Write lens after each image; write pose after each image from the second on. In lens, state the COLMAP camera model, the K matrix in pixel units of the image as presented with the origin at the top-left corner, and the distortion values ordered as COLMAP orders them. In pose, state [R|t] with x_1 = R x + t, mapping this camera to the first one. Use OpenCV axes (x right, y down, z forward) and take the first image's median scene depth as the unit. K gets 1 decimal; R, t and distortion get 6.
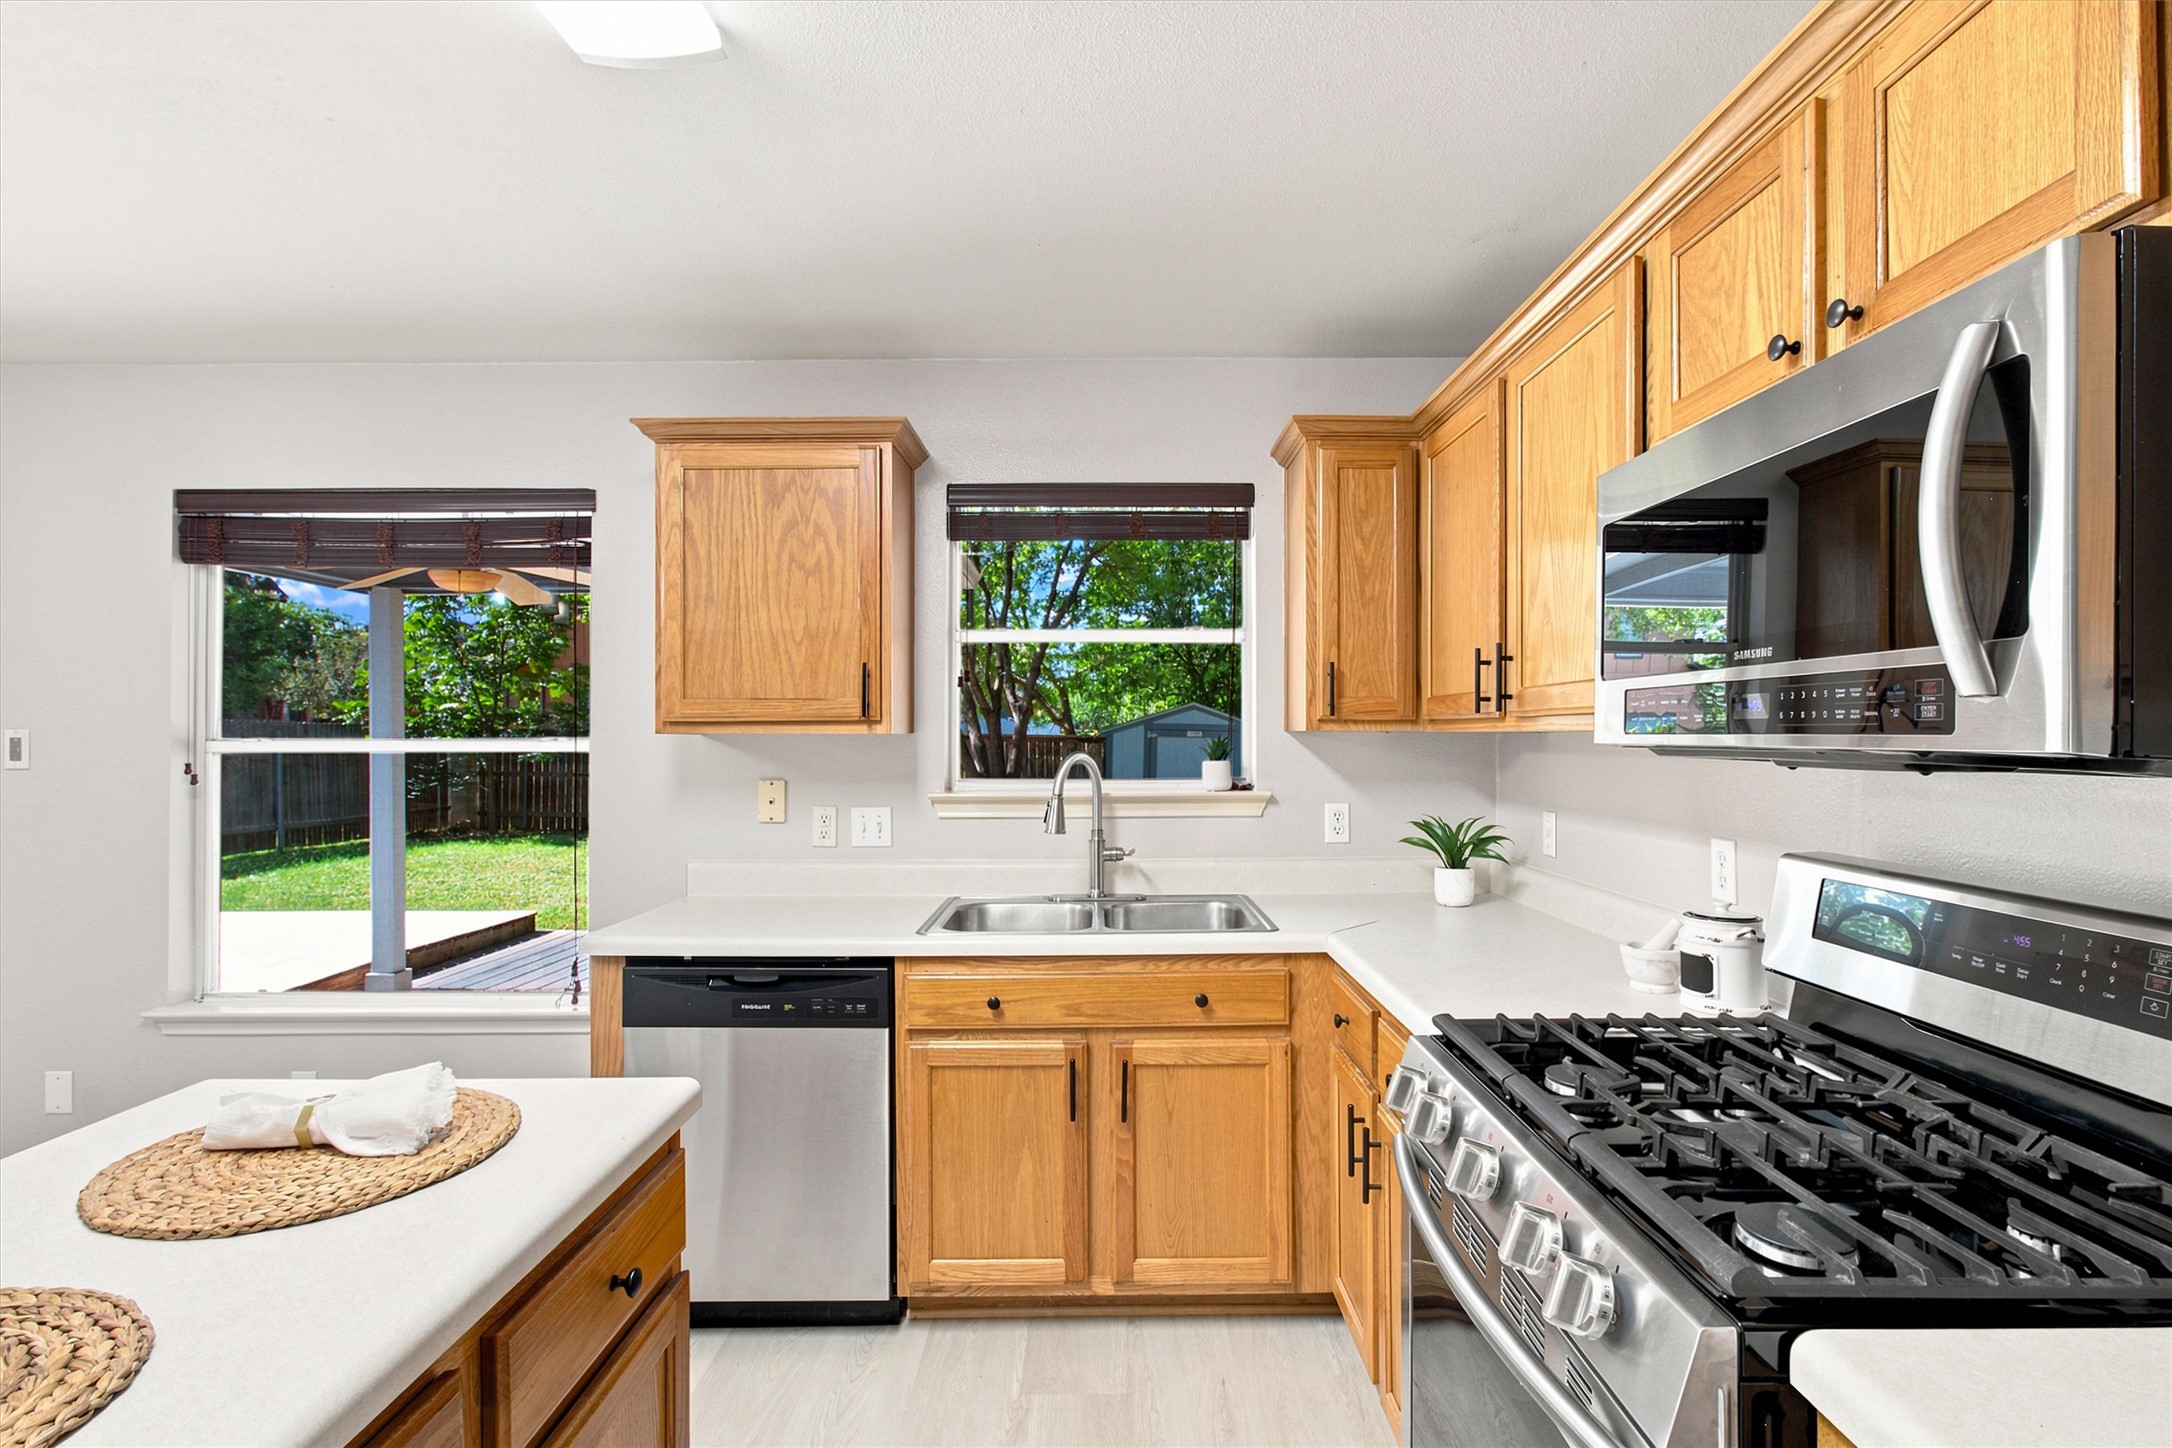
lens RADIAL K [[982.5, 0, 1086.0], [0, 982.5, 724.0], [0, 0, 1]] dist [-0.001389, 0.000114]
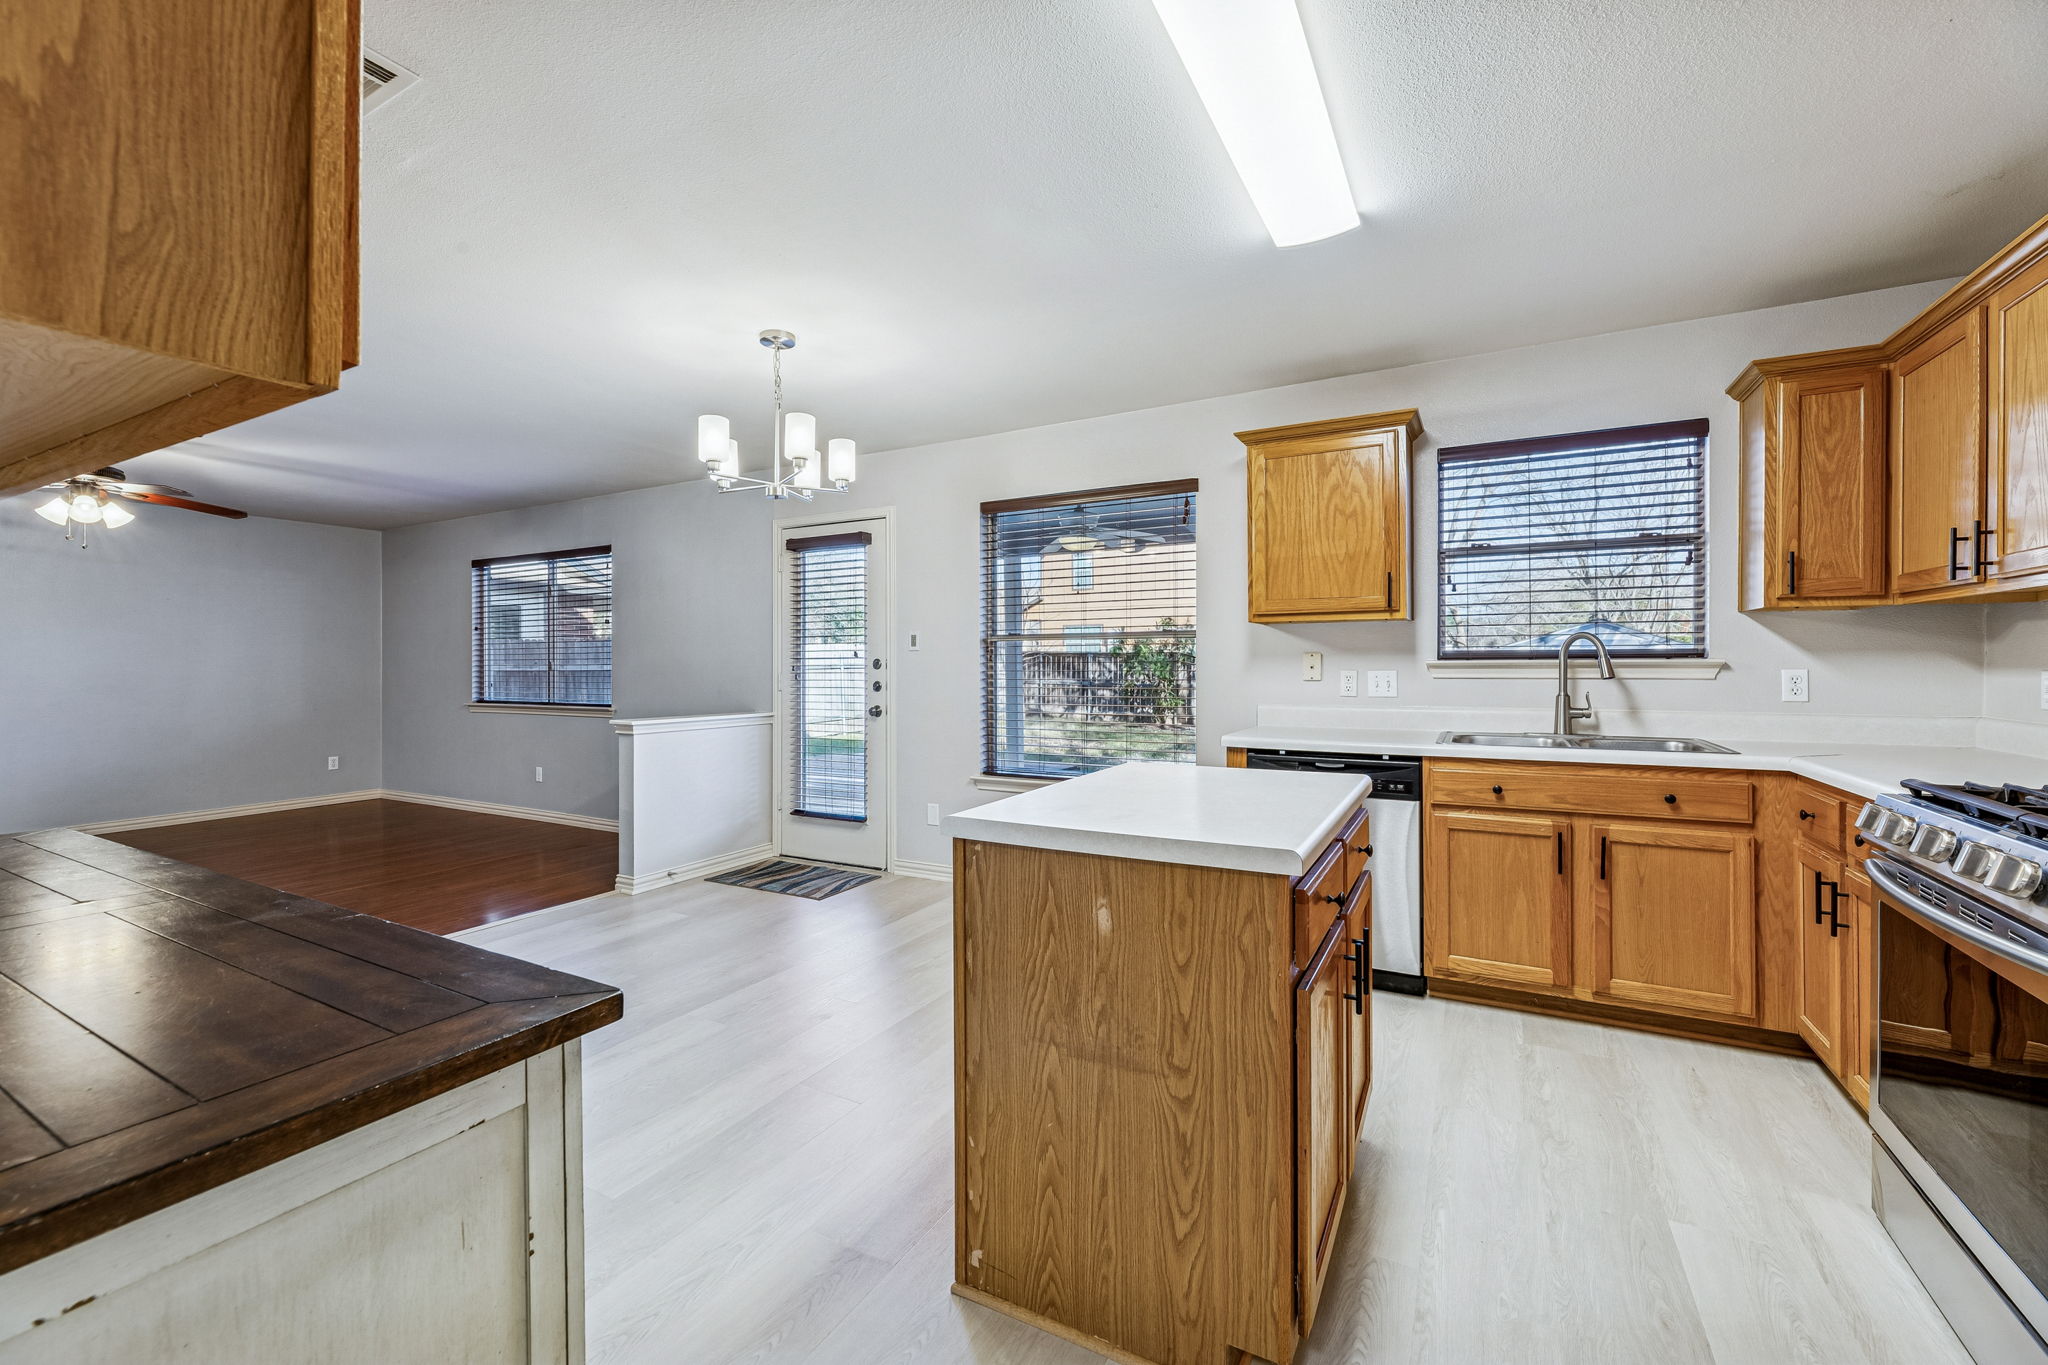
lens RADIAL K [[819.6, 0, 1025.6], [0, 819.6, 664.1], [0, 0, 1]] dist [0.009153, -0.000309]
pose [[0.887390, -0.002272, -0.461013, -0.149845], [0.007588, 0.999924, 0.009678, 0.070847], [0.460957, -0.012086, 0.887340, -0.441680]]
